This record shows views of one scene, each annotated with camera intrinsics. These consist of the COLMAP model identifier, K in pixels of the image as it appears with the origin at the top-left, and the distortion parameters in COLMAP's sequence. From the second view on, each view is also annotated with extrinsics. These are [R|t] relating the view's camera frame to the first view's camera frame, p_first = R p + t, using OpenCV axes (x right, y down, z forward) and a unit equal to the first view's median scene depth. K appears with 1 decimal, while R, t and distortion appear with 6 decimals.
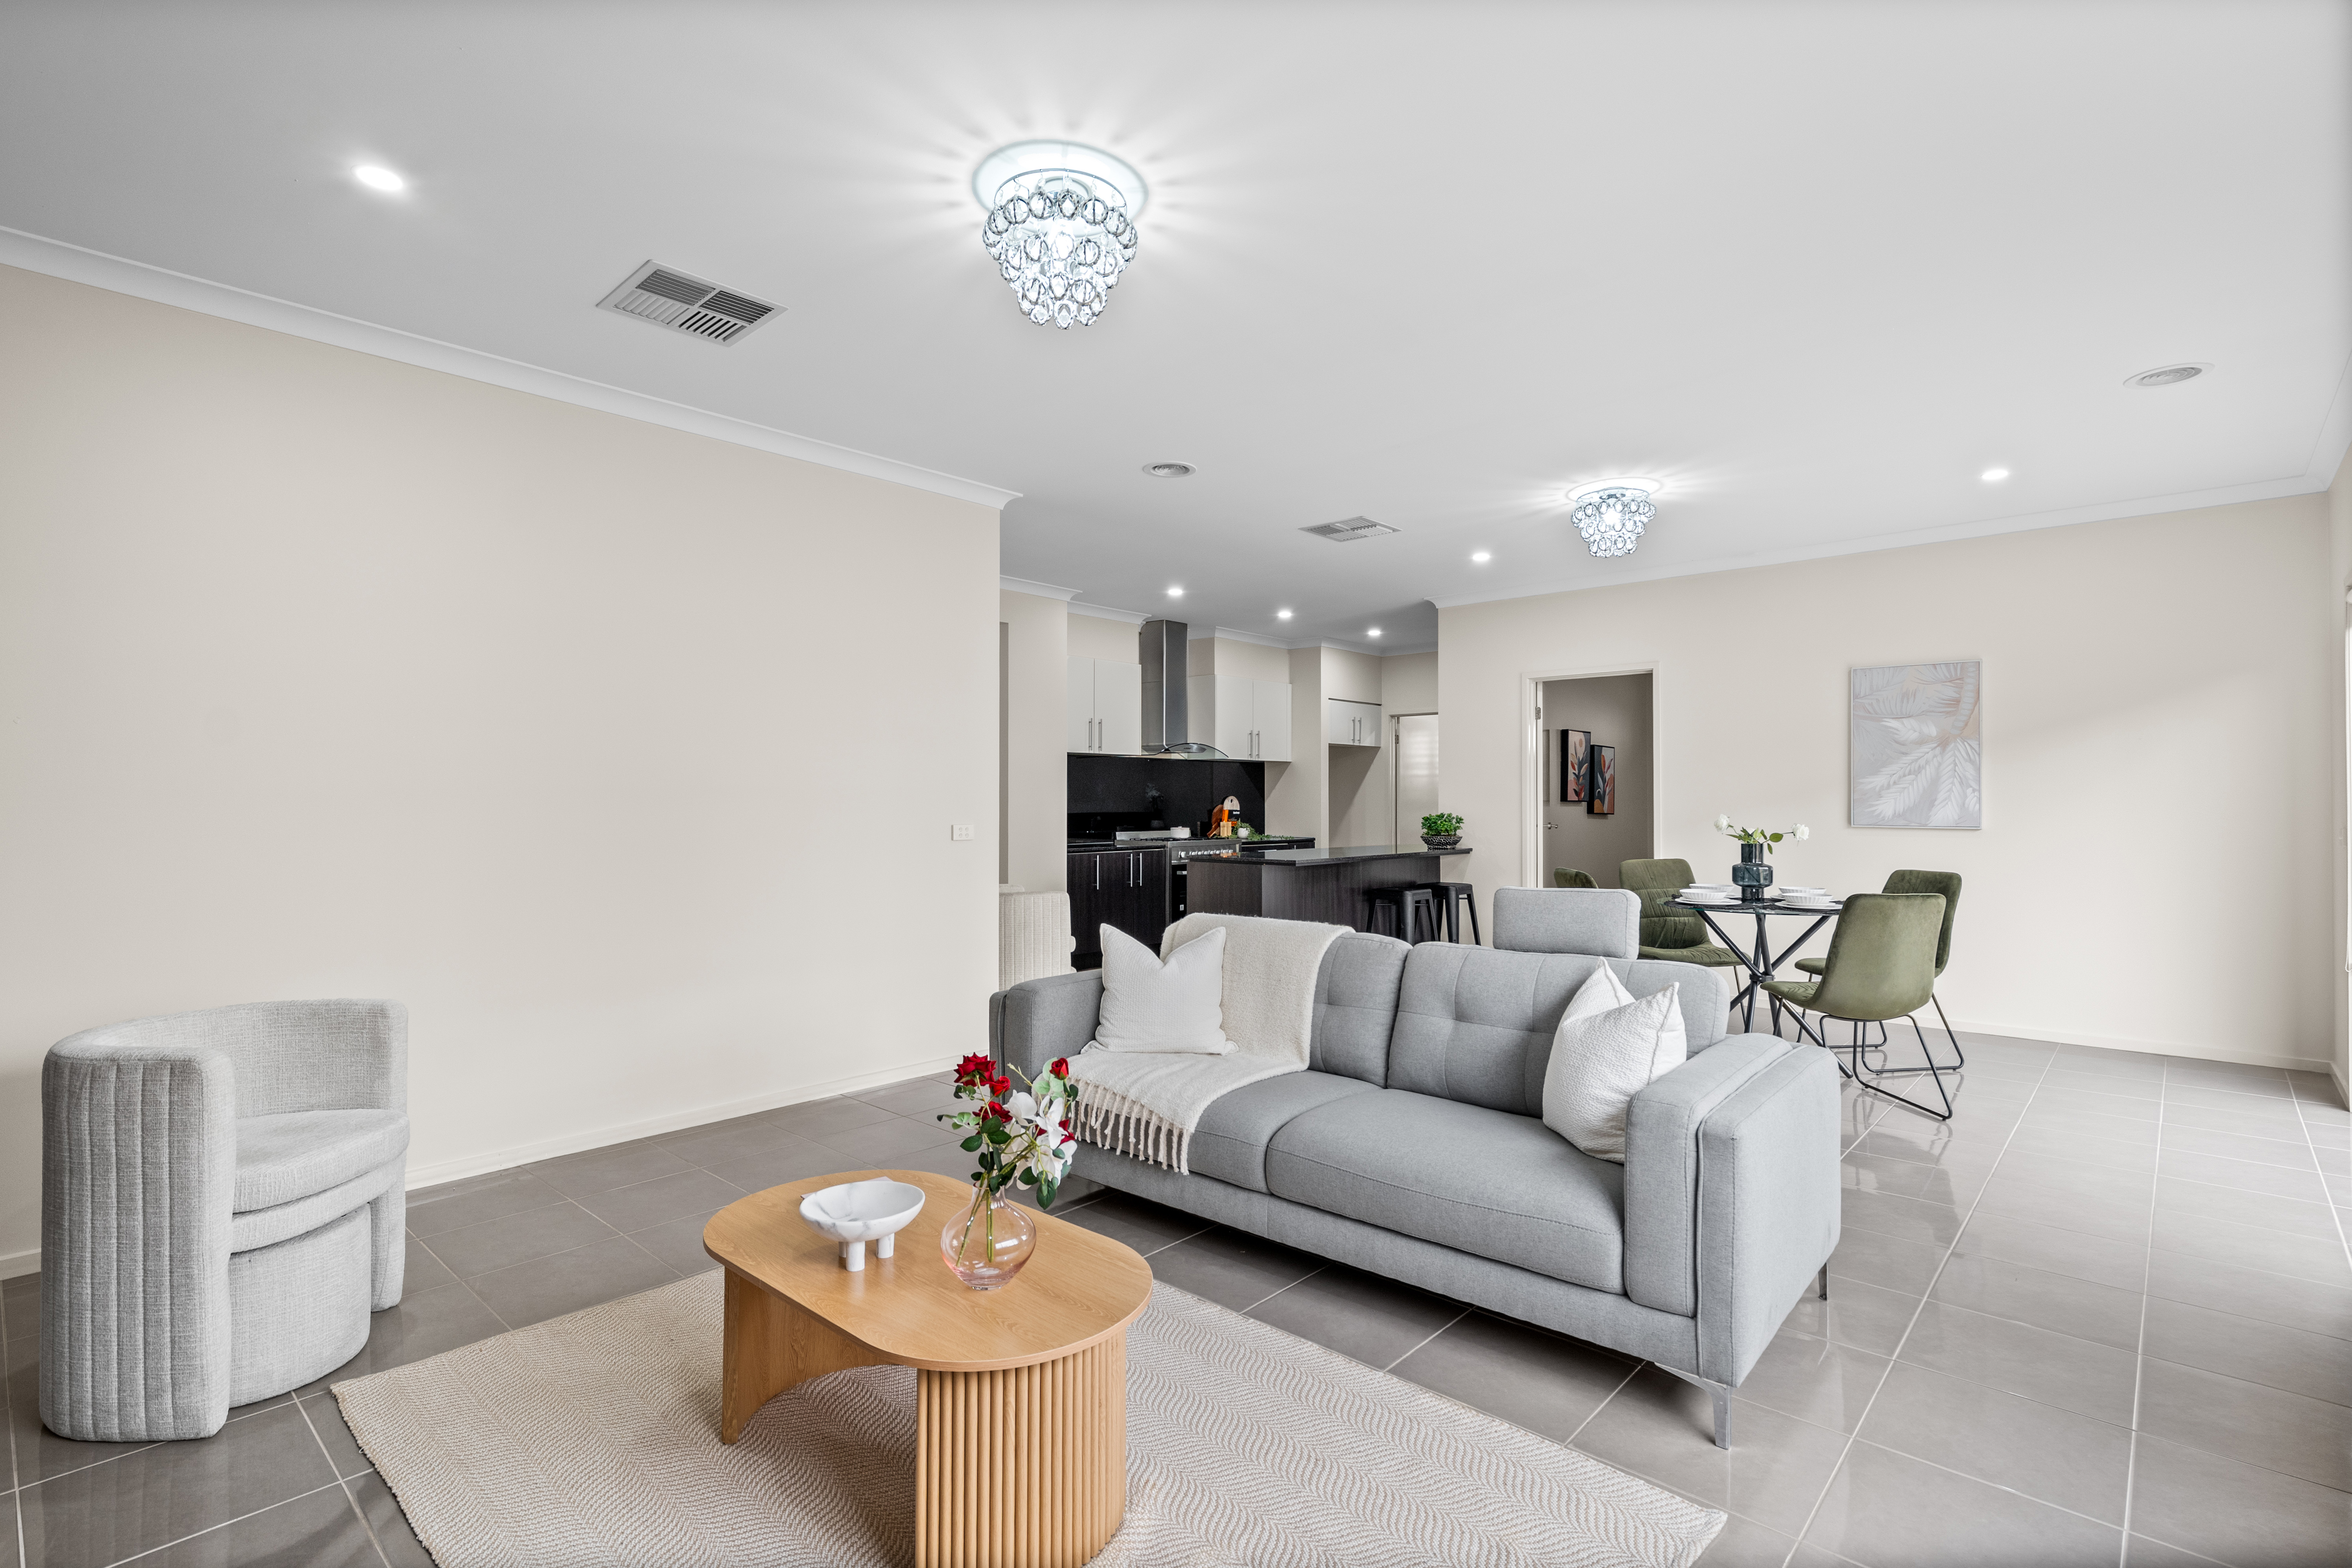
lens RADIAL K [[1118.7, 0, 1175.1], [0, 1118.7, 792.8], [0, 0, 1]] dist [0.005897, -0.000883]
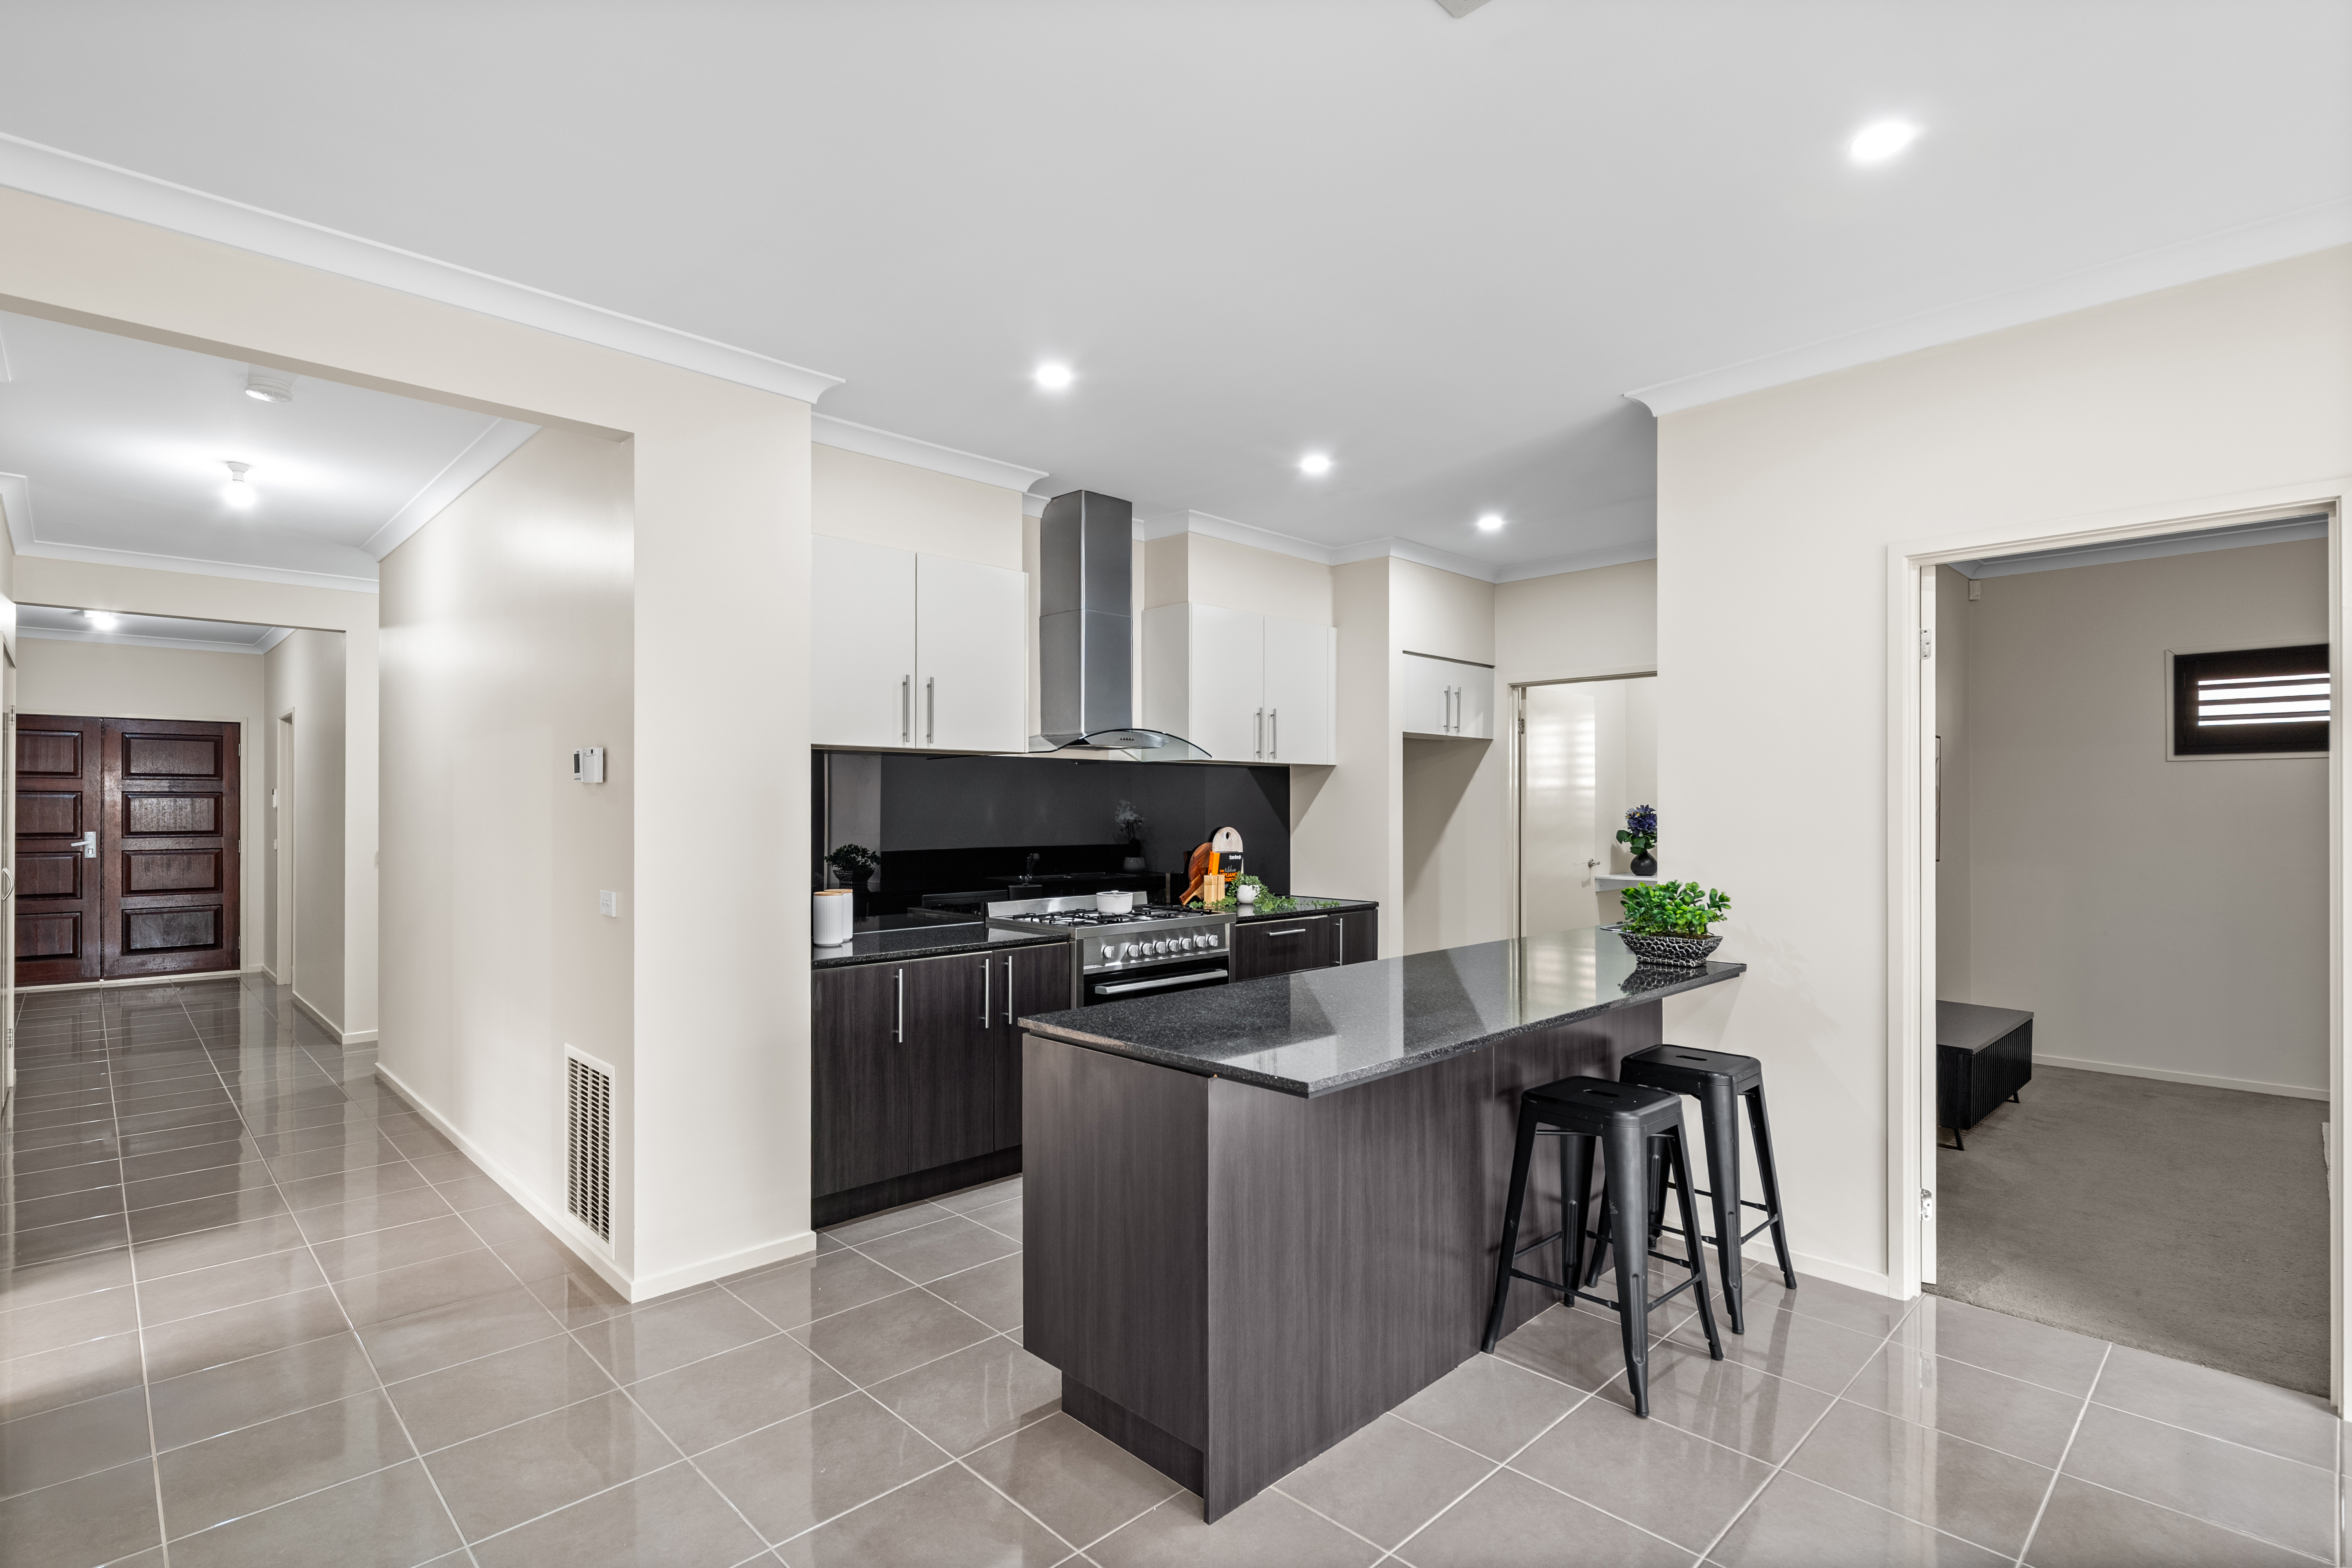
lens RADIAL K [[1129.4, 0, 1175.8], [0, 1129.4, 783.6], [0, 0, 1]] dist [0.003019, 0.000961]
pose [[0.998349, -0.002233, -0.057392, 0.058506], [0.001463, 0.999908, -0.013453, -0.011367], [0.057417, 0.013347, 0.998261, 0.447316]]
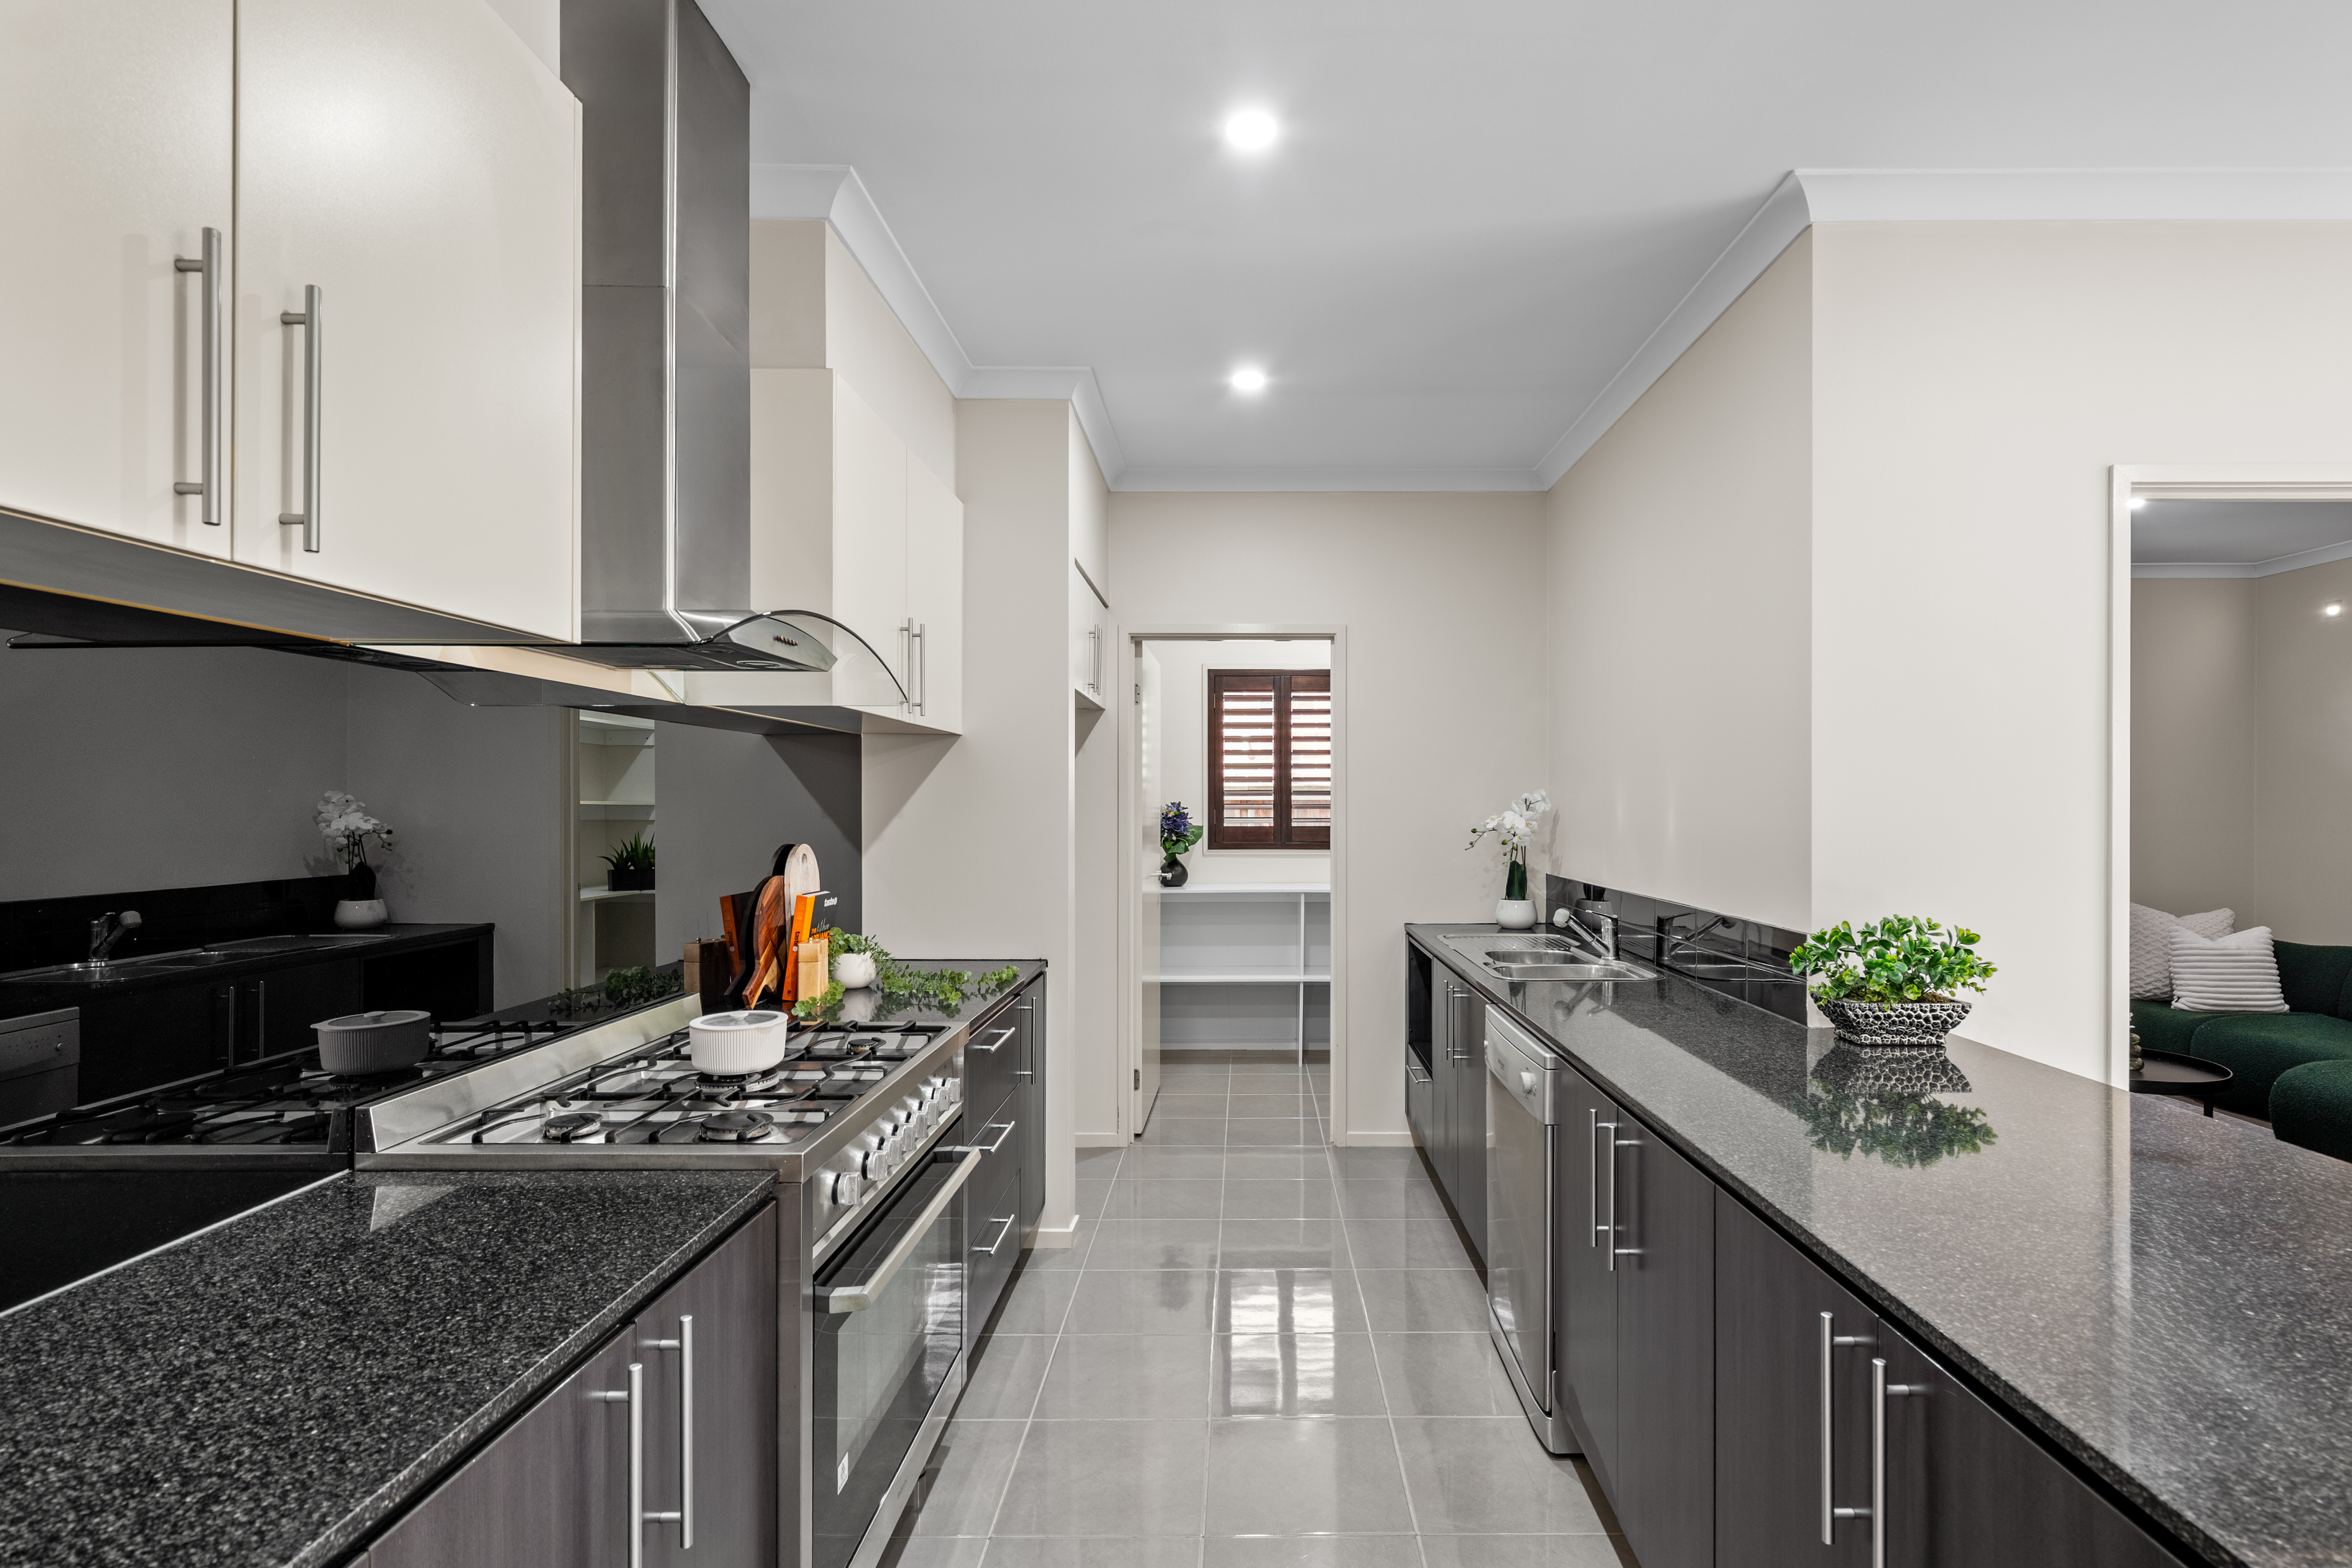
lens RADIAL K [[1118.7, 0, 1238.3], [0, 1118.7, 786.5], [0, 0, 1]] dist [0.005897, -0.000883]
pose [[0.737326, 0.007902, 0.675491, -0.063740], [-0.002709, 0.999958, -0.008741, -0.009810], [-0.675532, 0.004616, 0.737317, 0.729387]]
